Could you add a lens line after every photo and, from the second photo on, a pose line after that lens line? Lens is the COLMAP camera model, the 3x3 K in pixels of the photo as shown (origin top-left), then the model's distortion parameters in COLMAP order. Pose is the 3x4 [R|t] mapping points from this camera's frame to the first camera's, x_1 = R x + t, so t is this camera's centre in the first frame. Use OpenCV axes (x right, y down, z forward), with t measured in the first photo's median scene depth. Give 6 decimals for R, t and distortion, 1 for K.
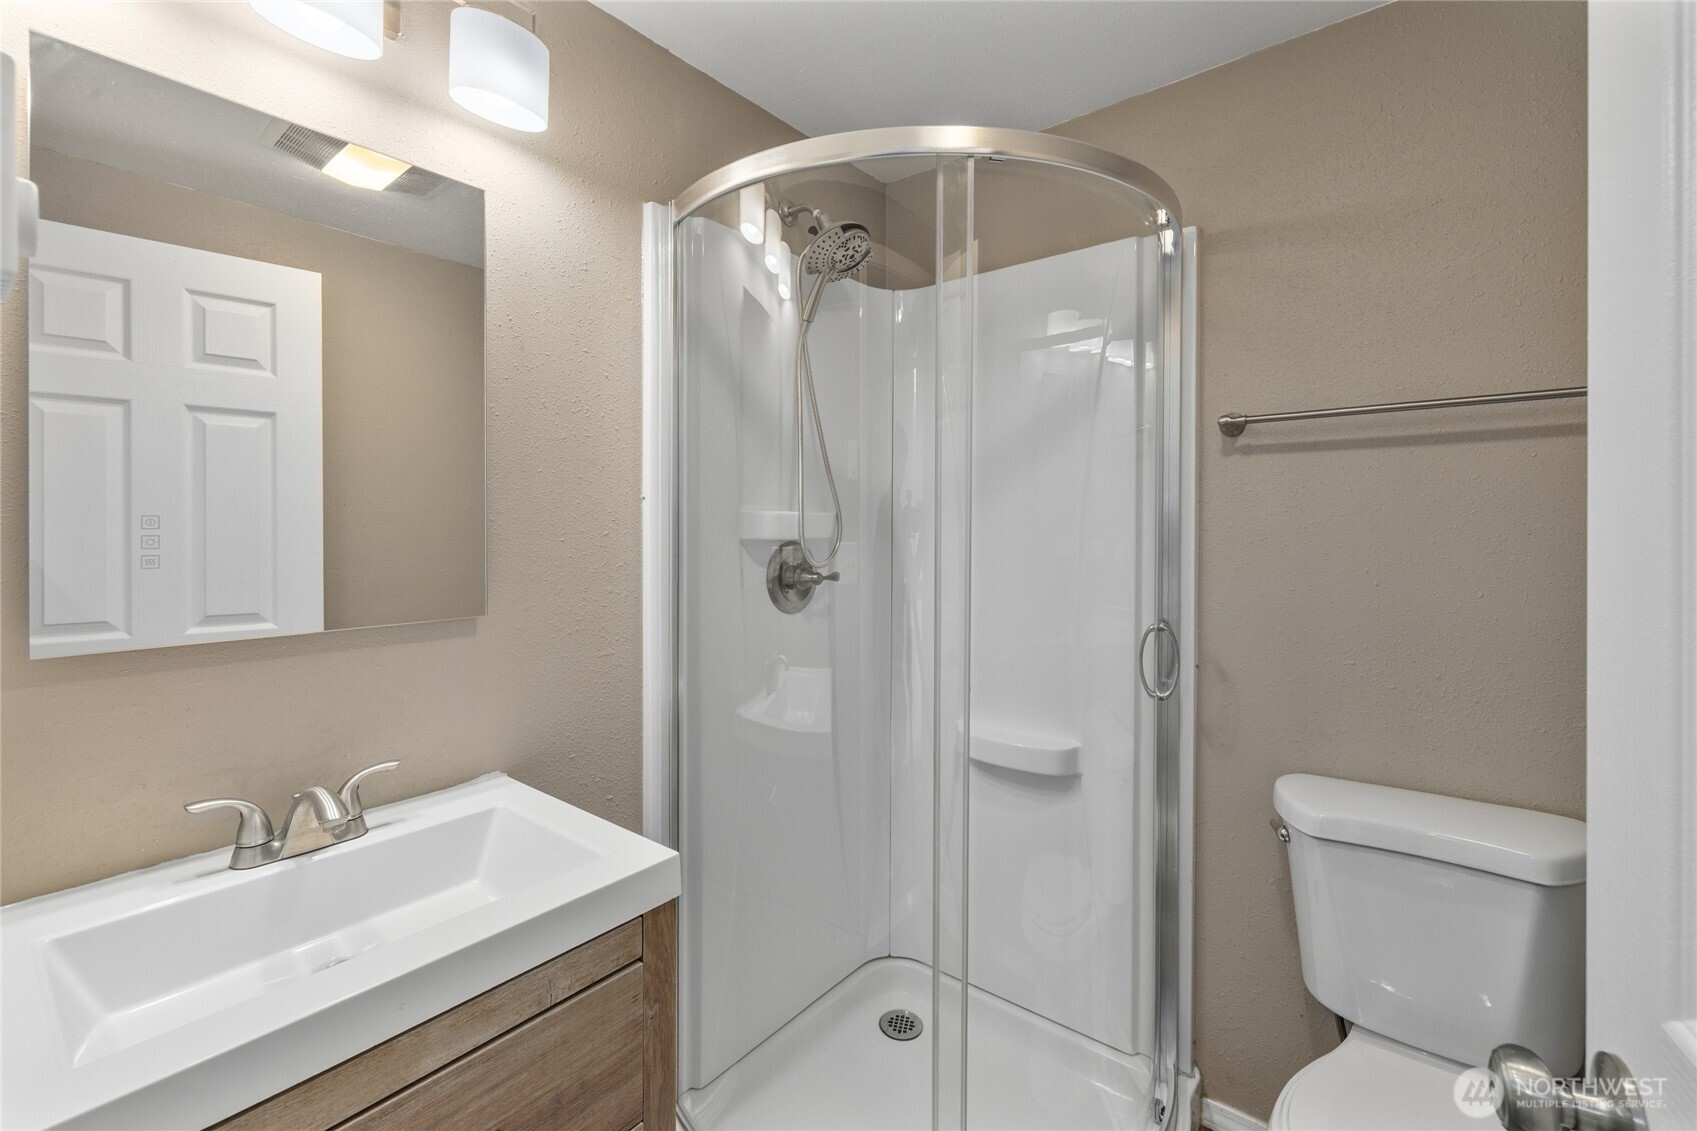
lens RADIAL K [[743.5, 0, 850.7], [0, 743.5, 525.5], [0, 0, 1]] dist [-0.000371, -0.000111]
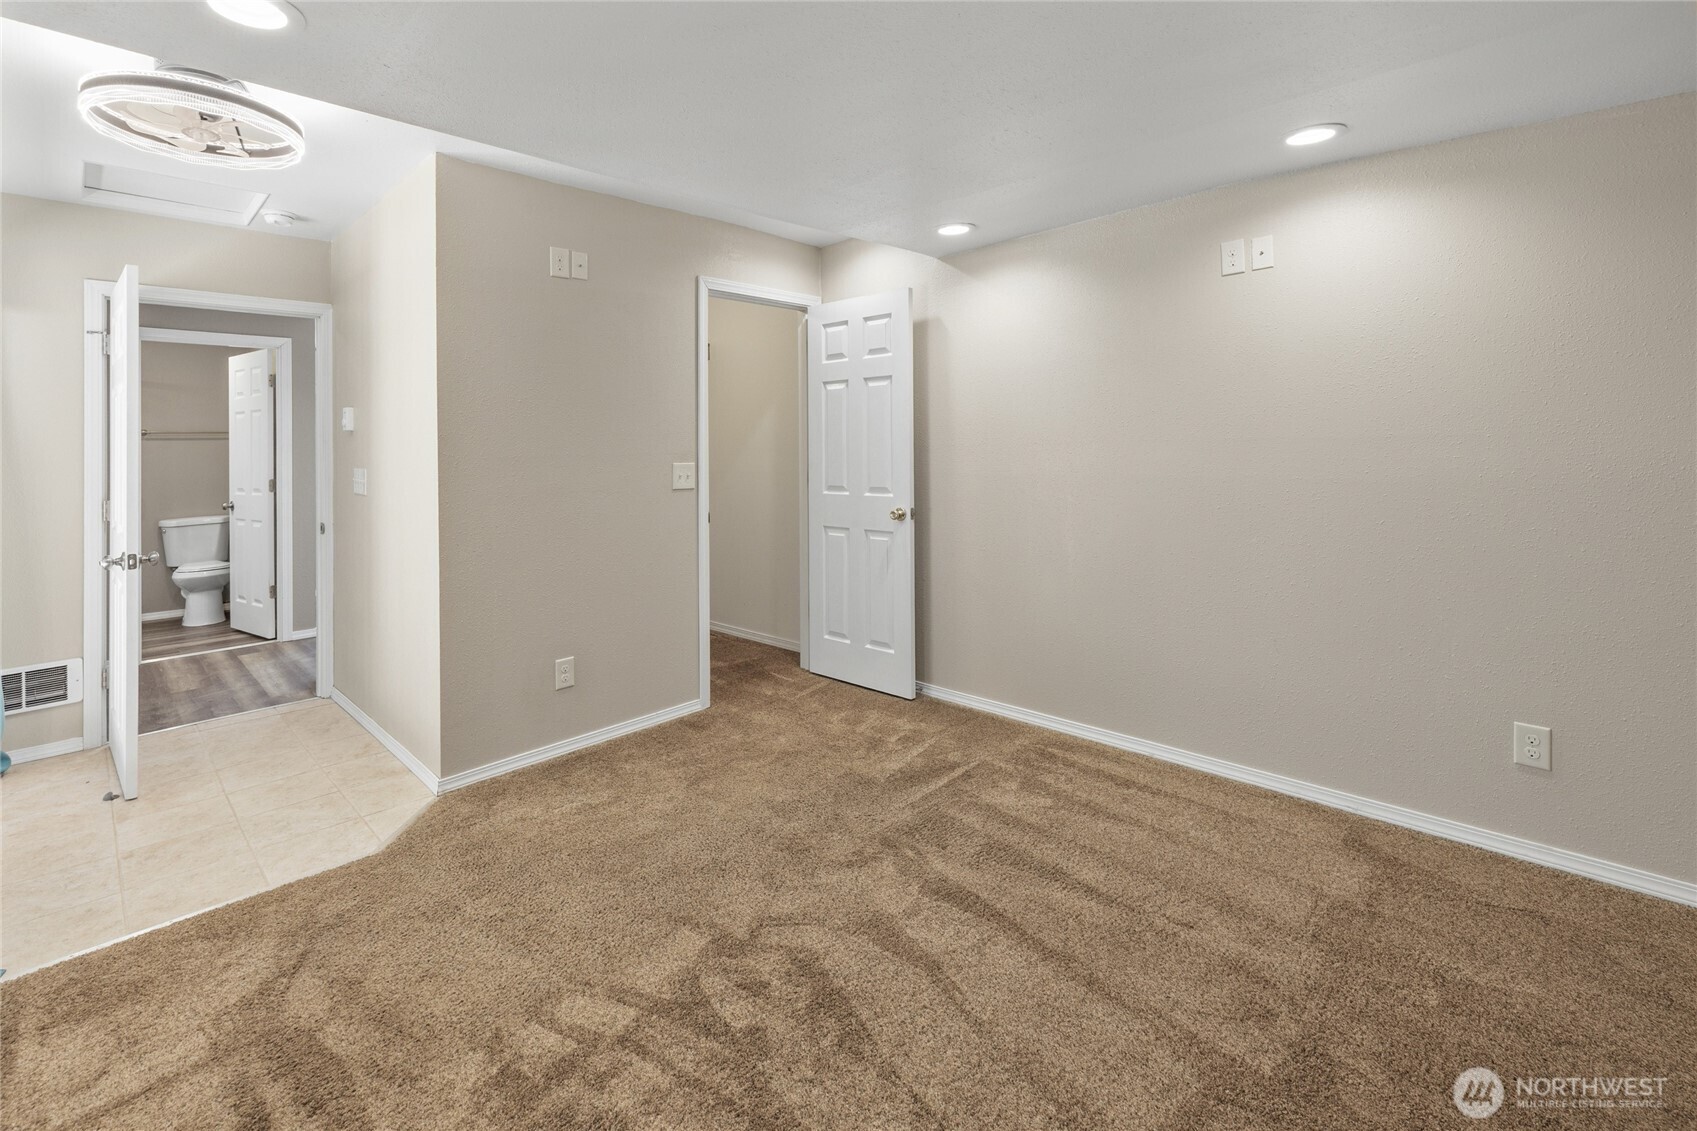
lens RADIAL K [[728.1, 0, 848.5], [0, 728.1, 565.5], [0, 0, 1]] dist [0.000964, 0.000156]
pose [[0.091988, 0.005899, 0.995743, -3.069763], [0.007819, 0.999947, -0.006647, 0.674197], [-0.995729, 0.008397, 0.091937, -3.148710]]
